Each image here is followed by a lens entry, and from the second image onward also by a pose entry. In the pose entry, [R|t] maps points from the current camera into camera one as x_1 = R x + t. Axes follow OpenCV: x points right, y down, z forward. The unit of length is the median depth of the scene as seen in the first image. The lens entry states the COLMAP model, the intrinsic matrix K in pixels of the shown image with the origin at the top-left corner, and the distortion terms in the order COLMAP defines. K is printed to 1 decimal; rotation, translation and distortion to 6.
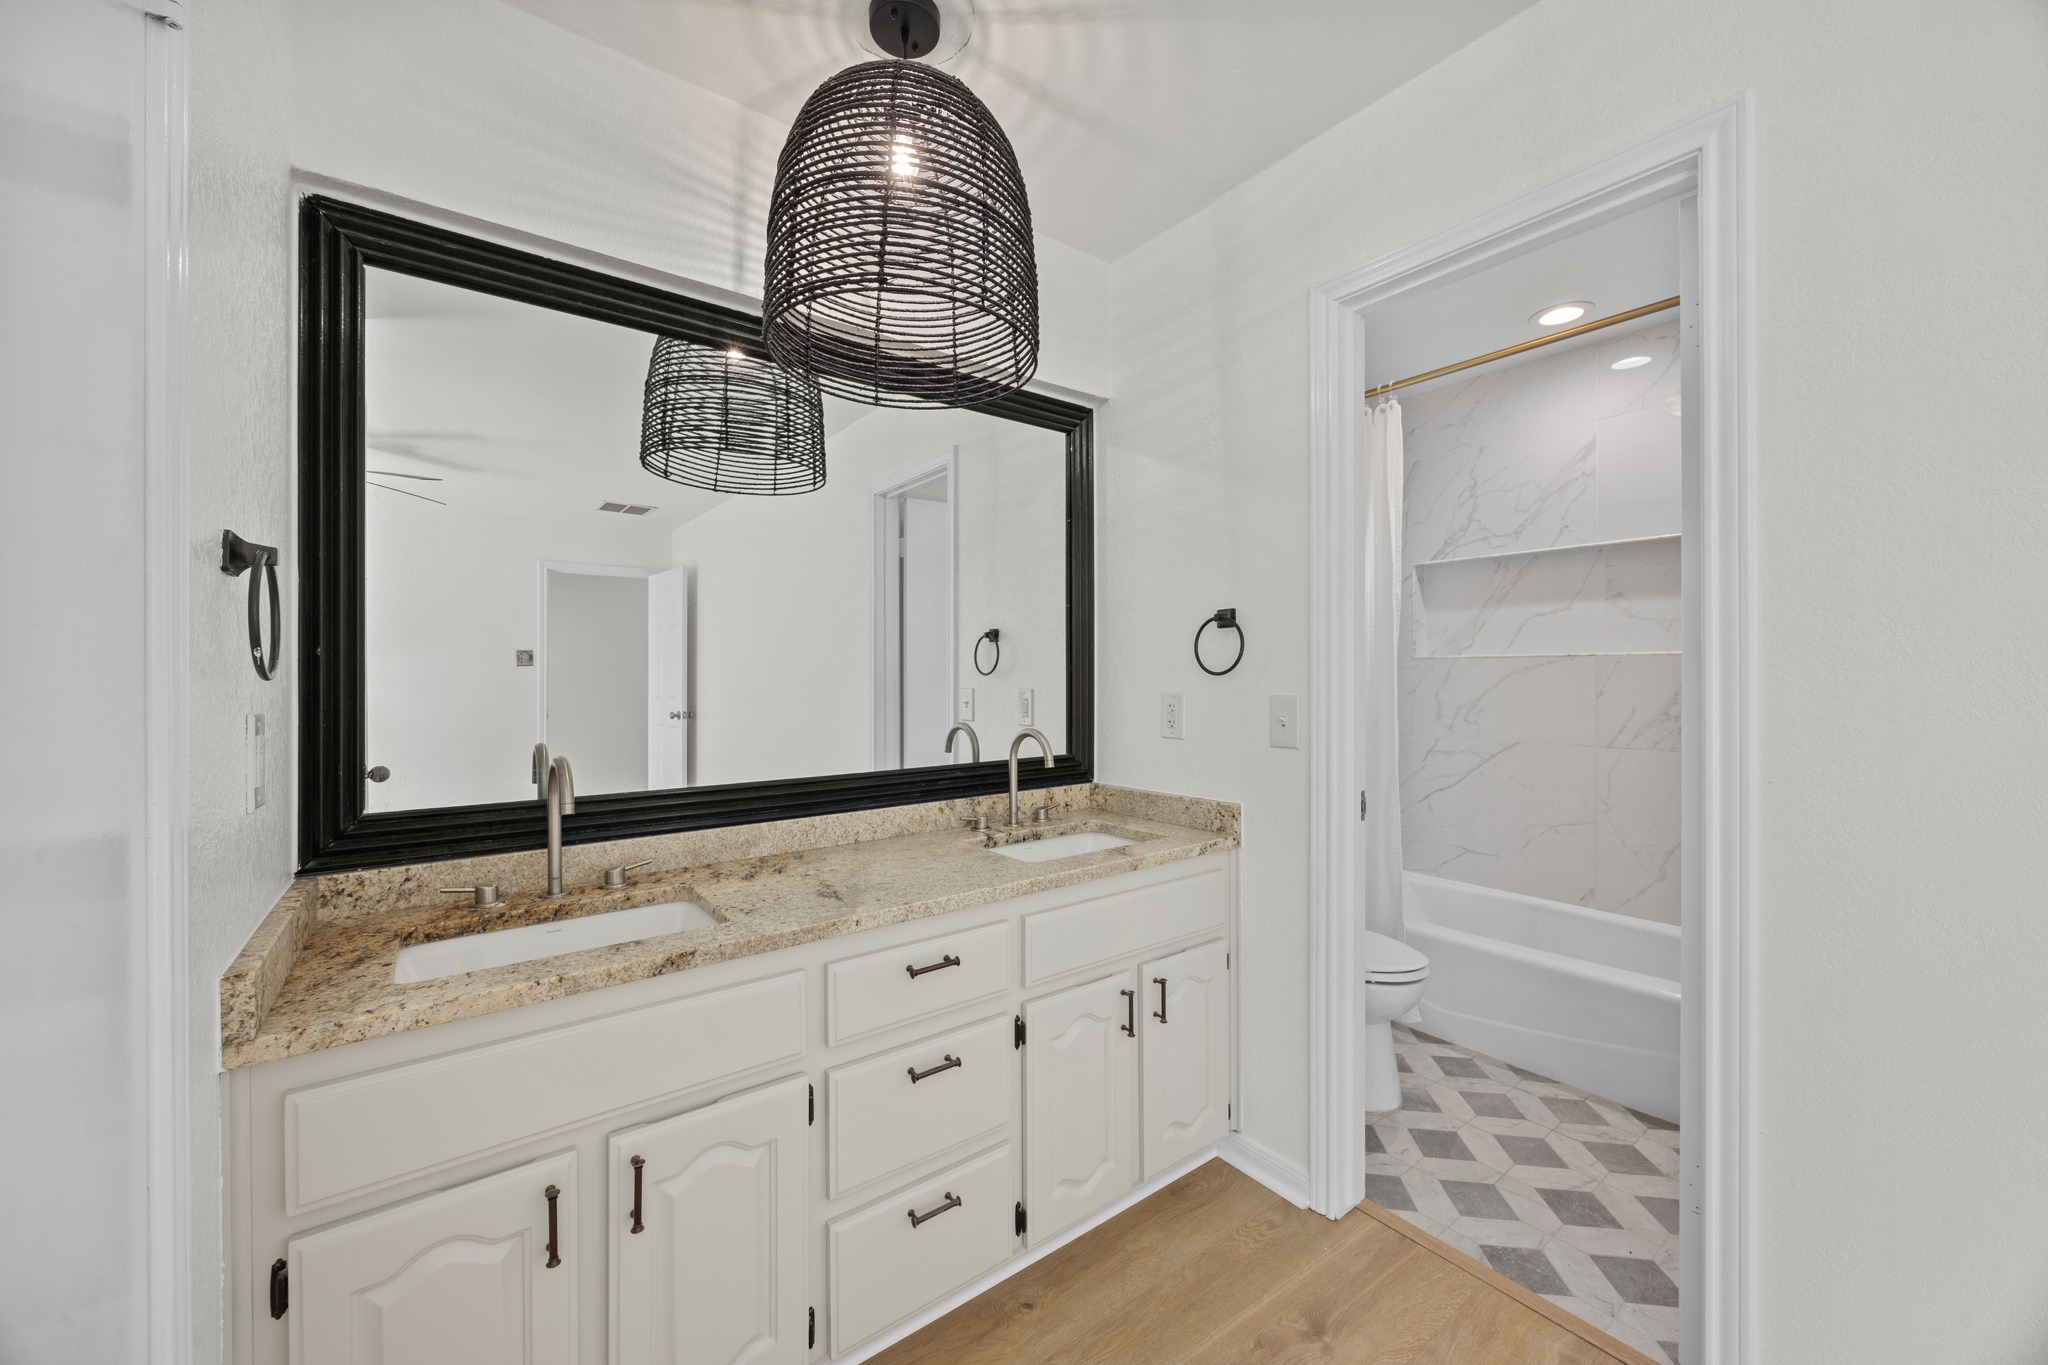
lens RADIAL K [[780.4, 0, 1018.7], [0, 780.4, 678.8], [0, 0, 1]] dist [-0.001633, -0.000104]
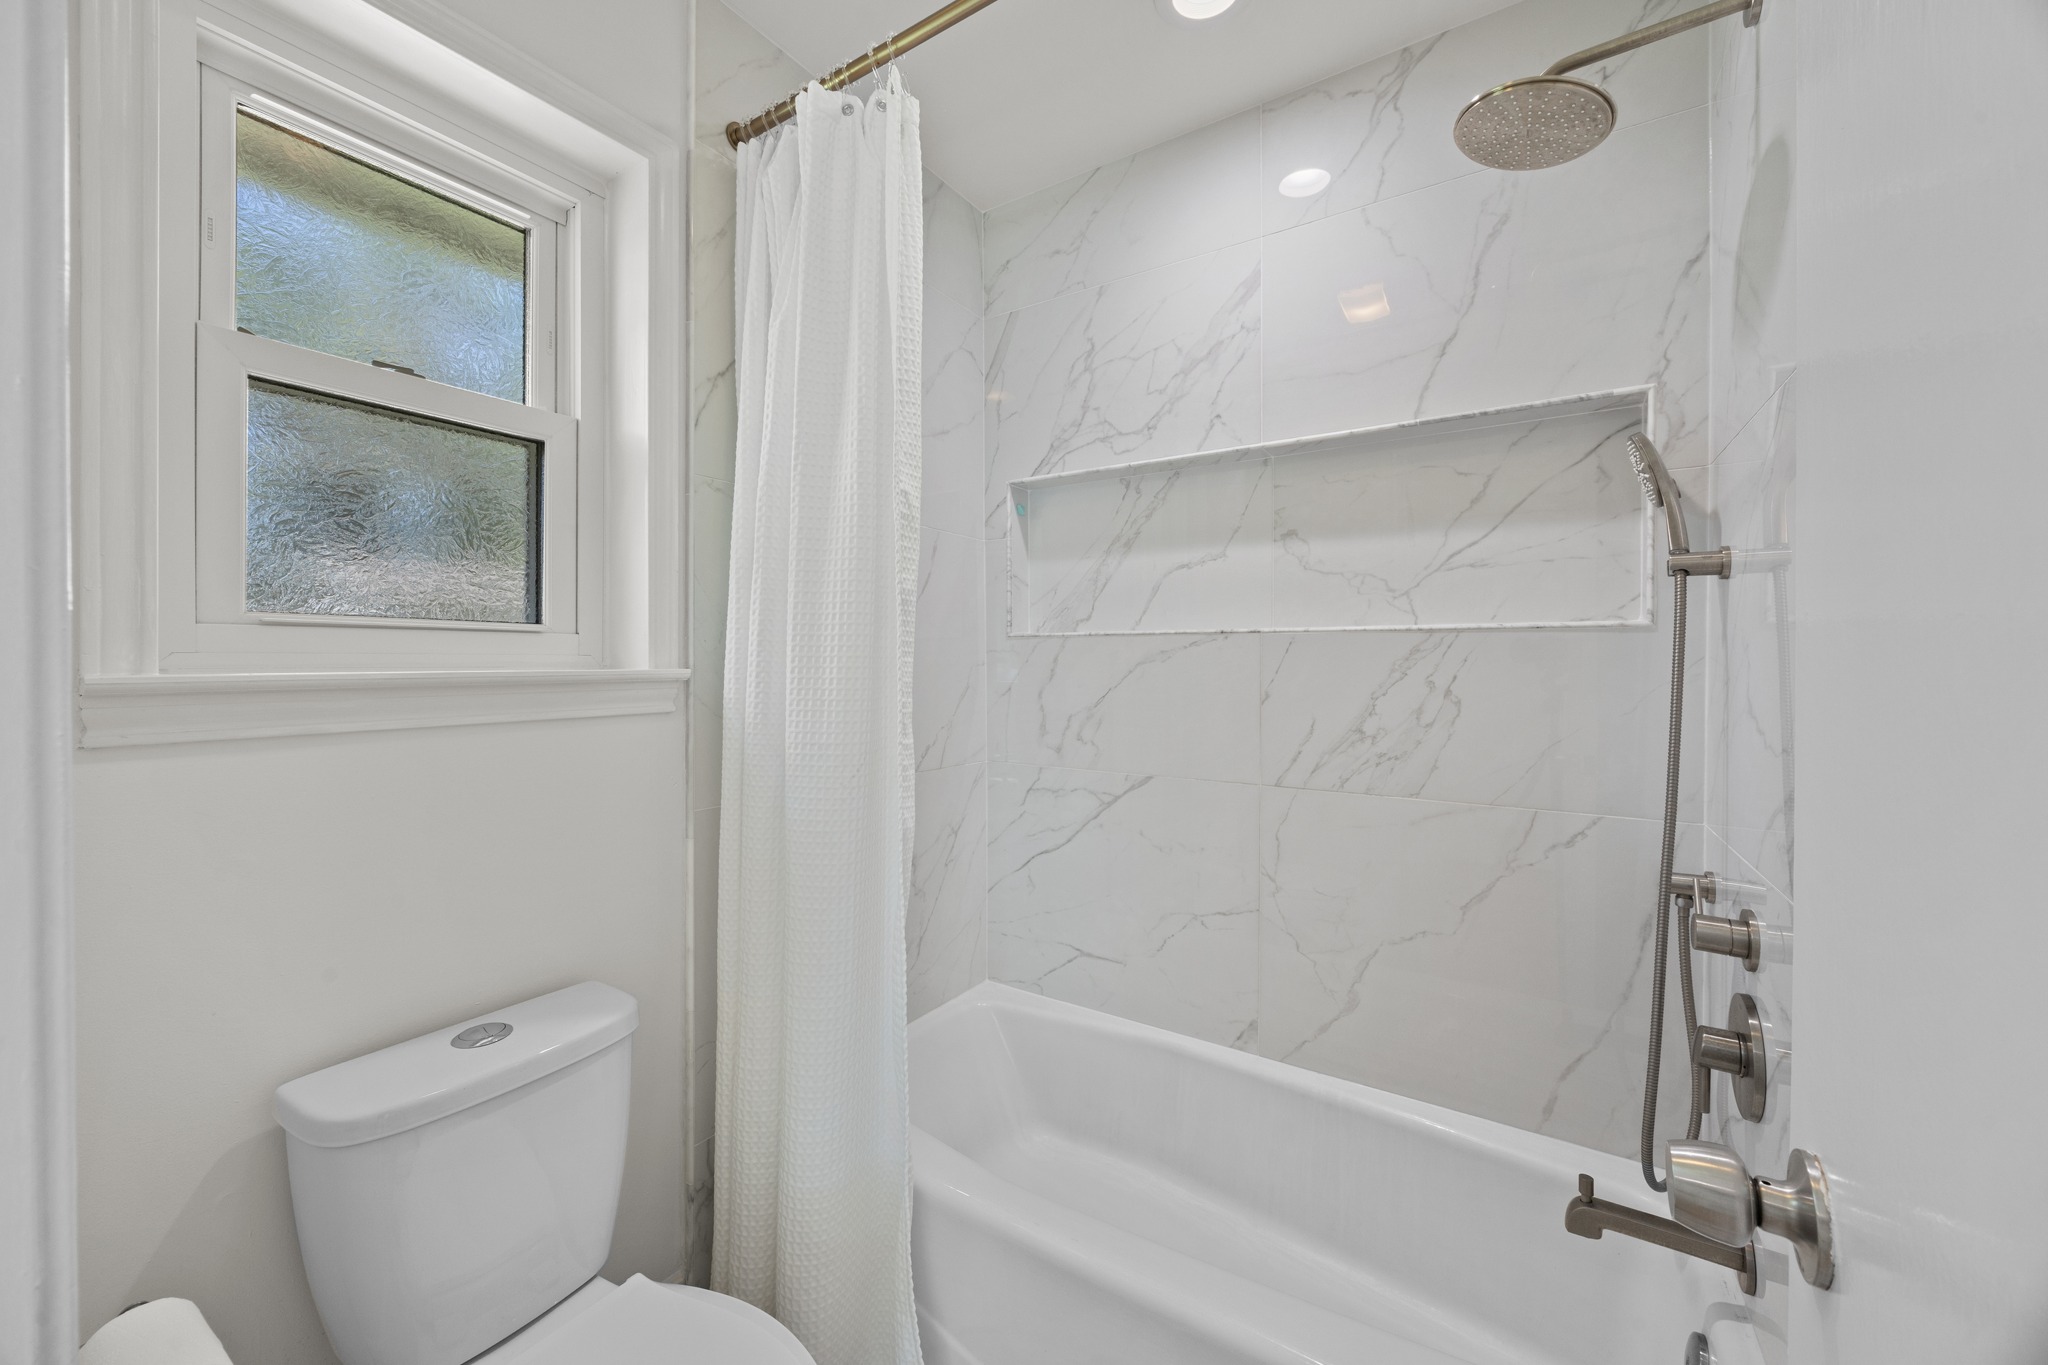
lens RADIAL K [[780.4, 0, 1028.4], [0, 780.4, 669.5], [0, 0, 1]] dist [-0.001633, -0.000104]
pose [[0.940586, -0.002150, 0.339548, 0.337102], [0.000274, 0.999984, 0.005574, -0.003913], [-0.339555, -0.005150, 0.940572, 0.452080]]
